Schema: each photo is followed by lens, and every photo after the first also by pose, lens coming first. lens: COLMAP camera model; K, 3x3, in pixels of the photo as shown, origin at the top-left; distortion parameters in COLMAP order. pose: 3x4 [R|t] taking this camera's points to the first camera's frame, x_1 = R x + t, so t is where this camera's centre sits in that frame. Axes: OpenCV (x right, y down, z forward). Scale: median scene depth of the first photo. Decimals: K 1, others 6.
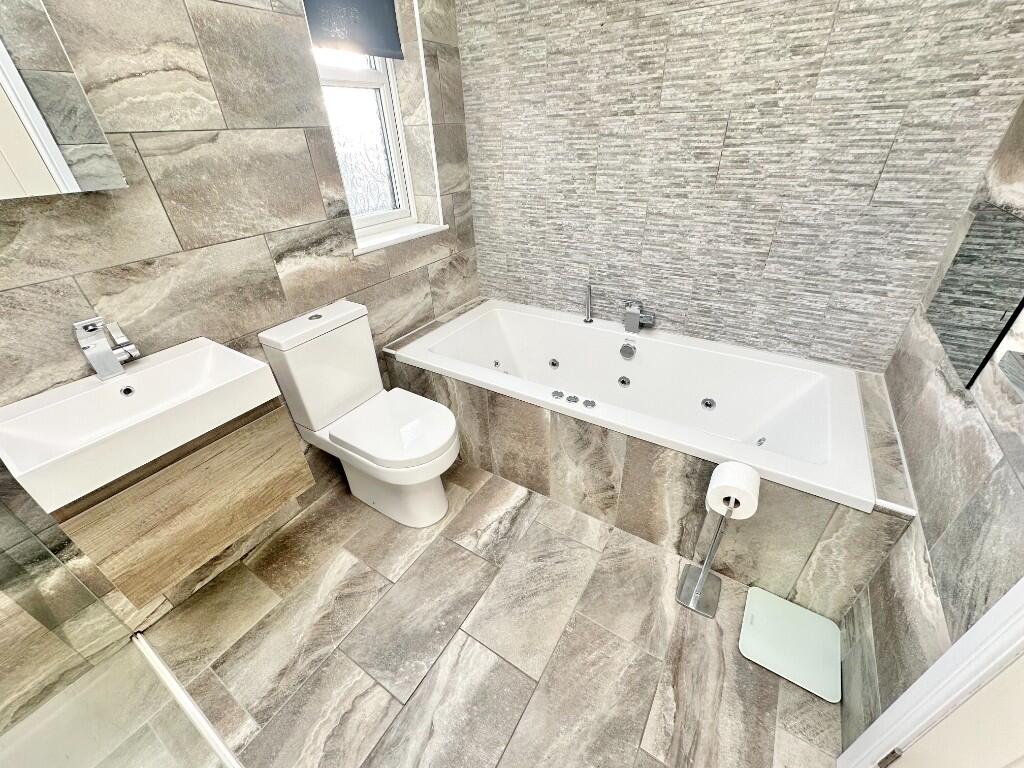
lens RADIAL K [[407.2, 0, 513.4], [0, 407.2, 381.4], [0, 0, 1]] dist [-0.001920, -0.000198]
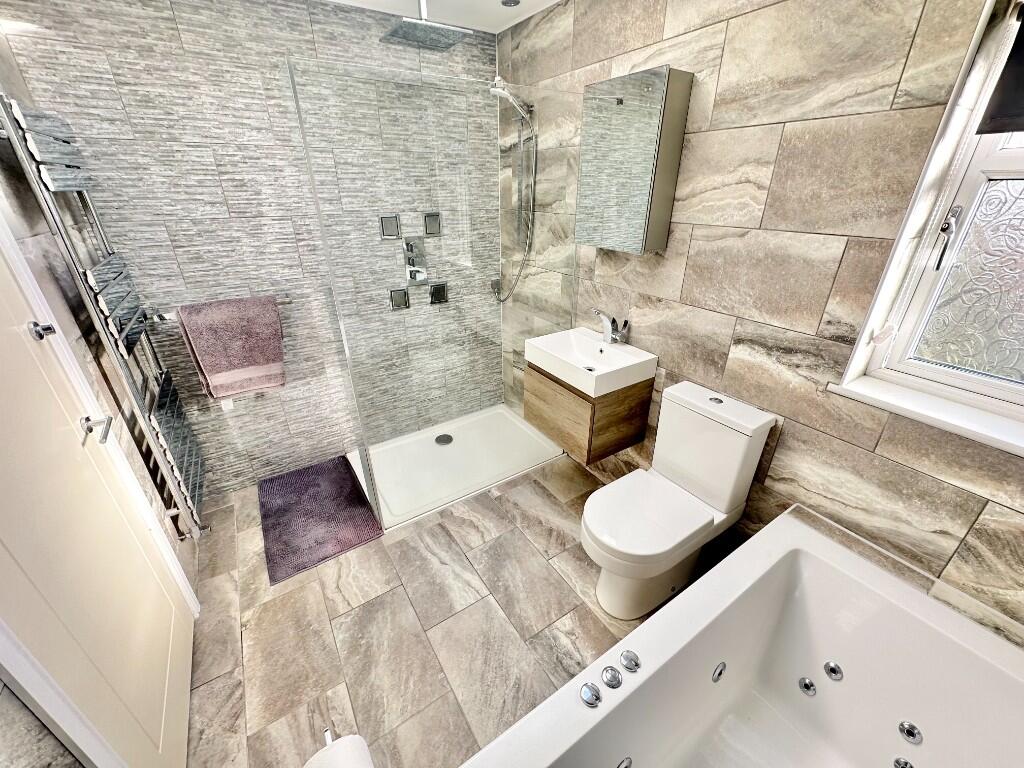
lens RADIAL K [[407.2, 0, 514.5], [0, 407.2, 383.1], [0, 0, 1]] dist [-0.001920, -0.000198]
pose [[-0.411441, 0.432916, -0.802060, 0.548960], [-0.465043, 0.657116, 0.593240, -0.593195], [0.783869, 0.617076, -0.069040, 0.697600]]
